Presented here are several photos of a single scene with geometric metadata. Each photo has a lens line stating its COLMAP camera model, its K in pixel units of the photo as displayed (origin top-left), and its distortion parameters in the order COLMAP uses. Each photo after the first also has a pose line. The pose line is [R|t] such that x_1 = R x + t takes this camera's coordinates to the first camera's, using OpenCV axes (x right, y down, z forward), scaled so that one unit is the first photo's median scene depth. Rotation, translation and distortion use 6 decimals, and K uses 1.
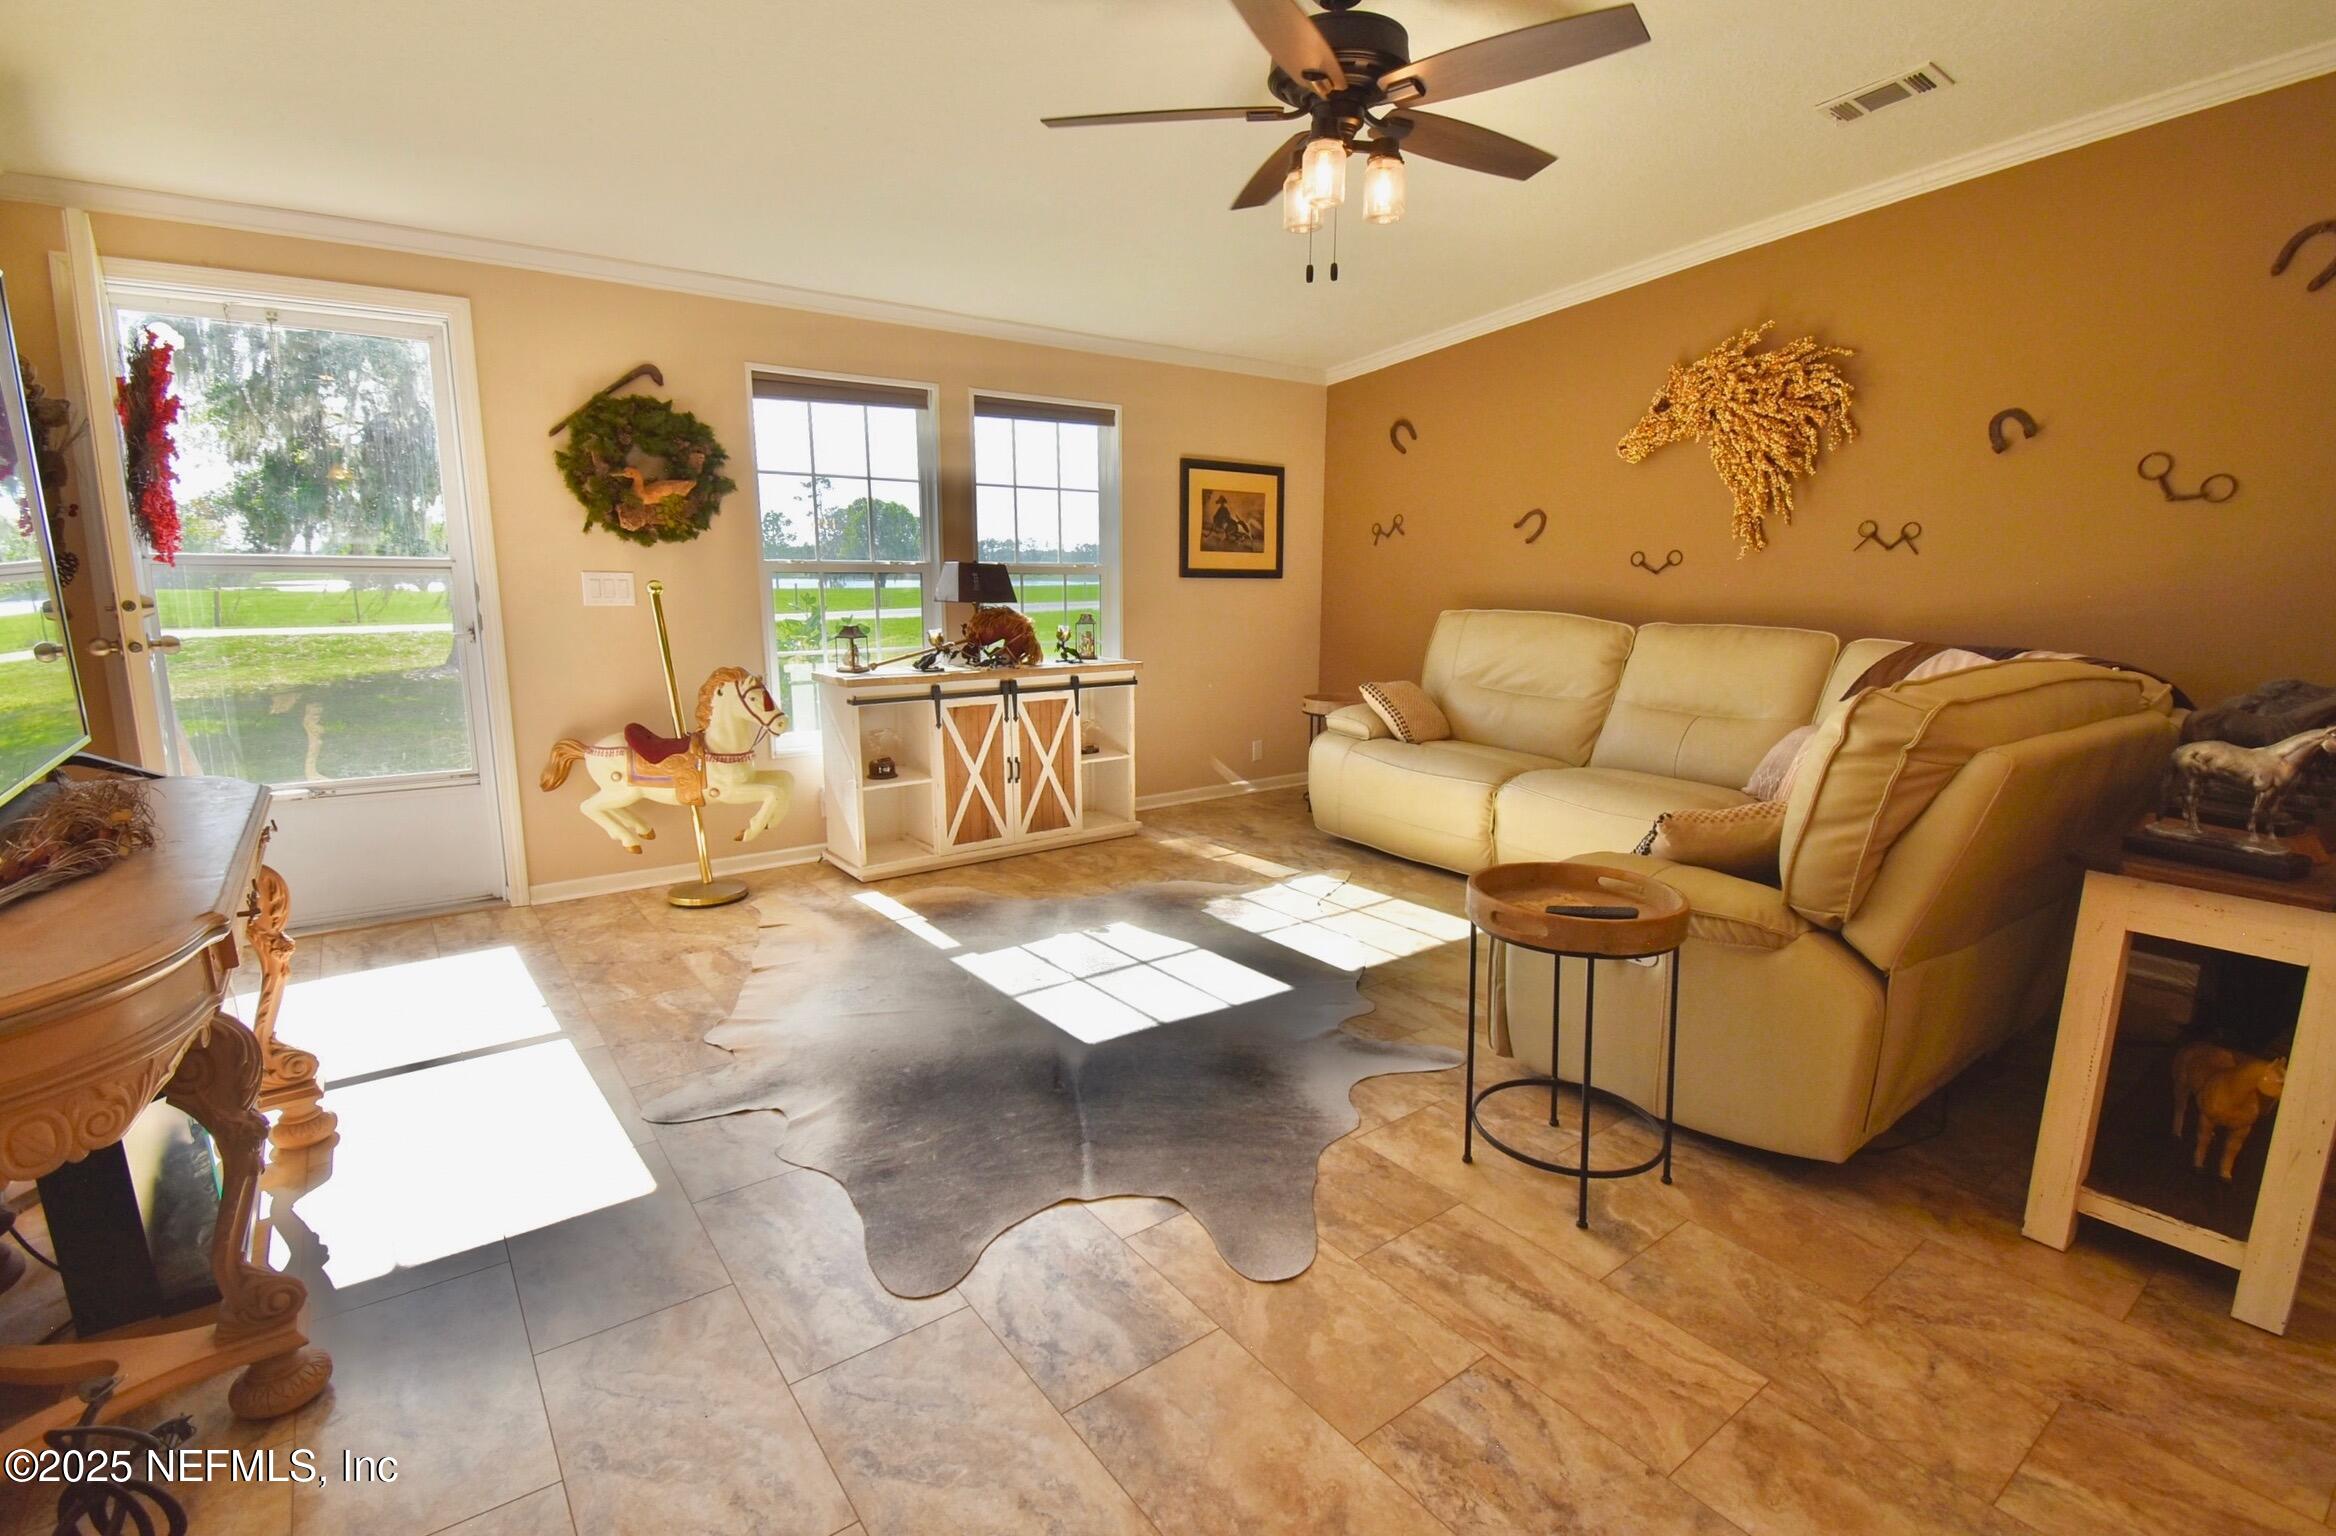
lens RADIAL K [[1084.6, 0, 1215.2], [0, 1084.6, 772.8], [0, 0, 1]] dist [-0.018700, -0.000683]
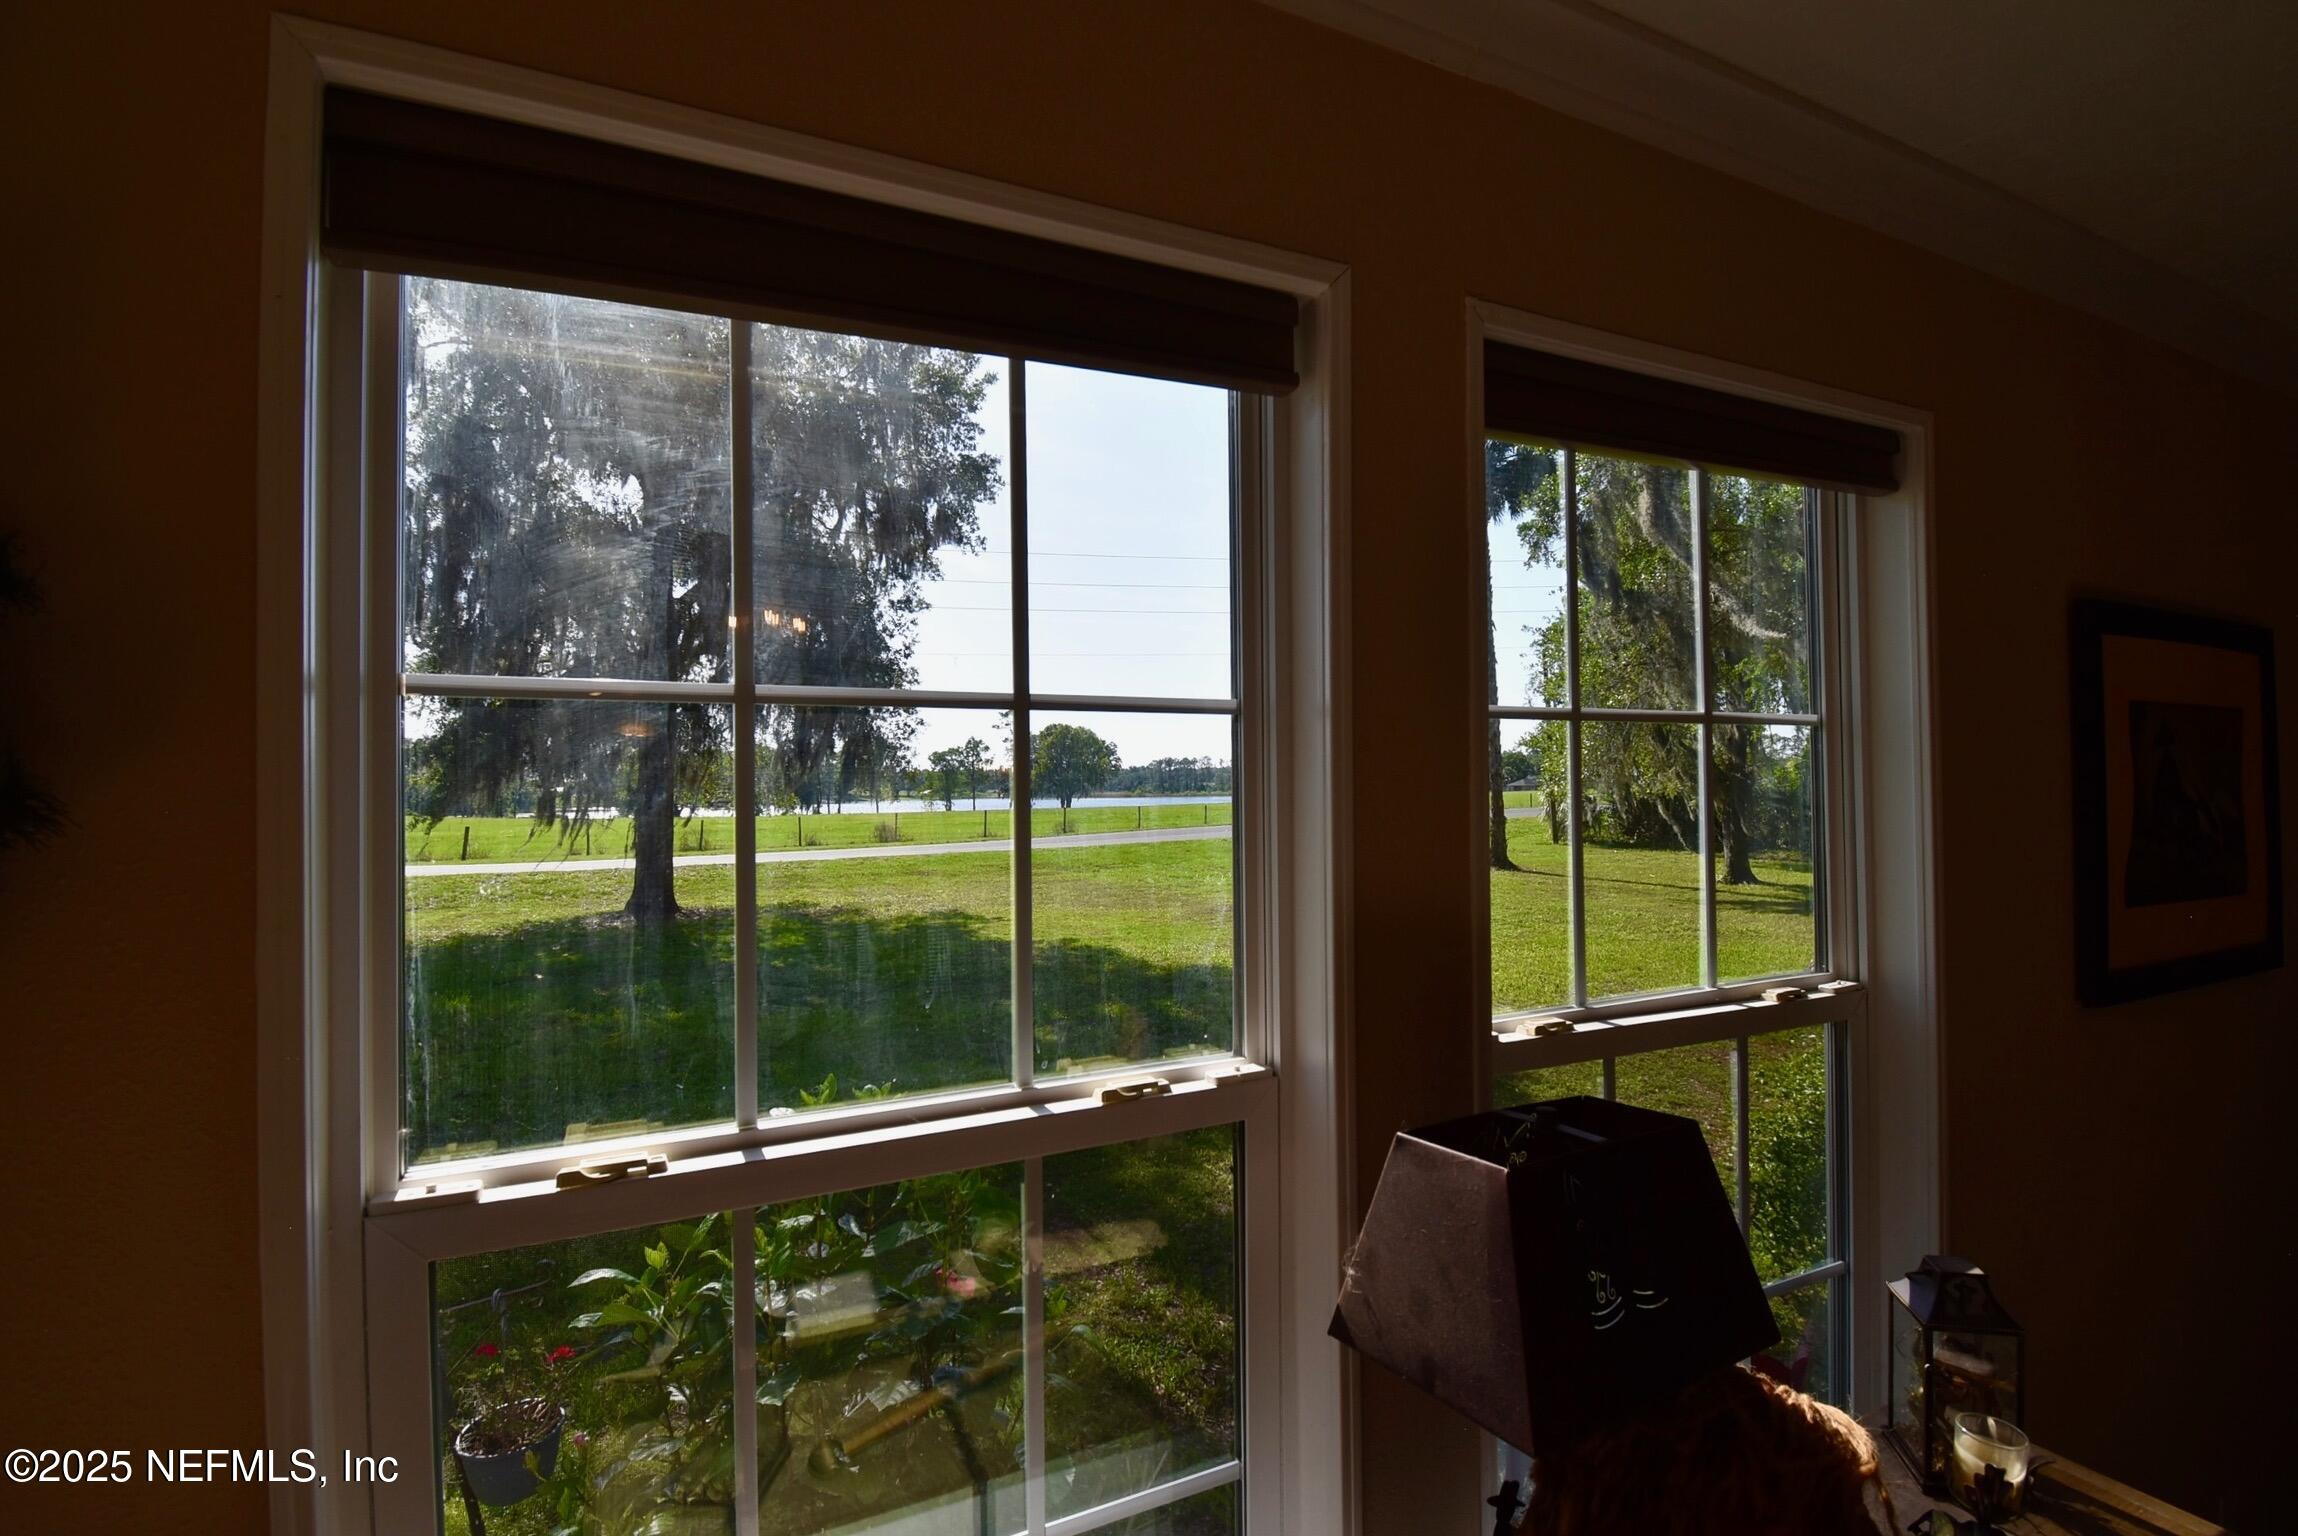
lens RADIAL K [[1019.9, 0, 1161.8], [0, 1019.9, 766.3], [0, 0, 1]] dist [0.022234, -0.026634]
pose [[0.979250, -0.024958, -0.201113, -0.058885], [-0.015501, 0.980256, -0.197124, -0.051447], [0.202062, 0.196152, 0.959529, 0.189580]]
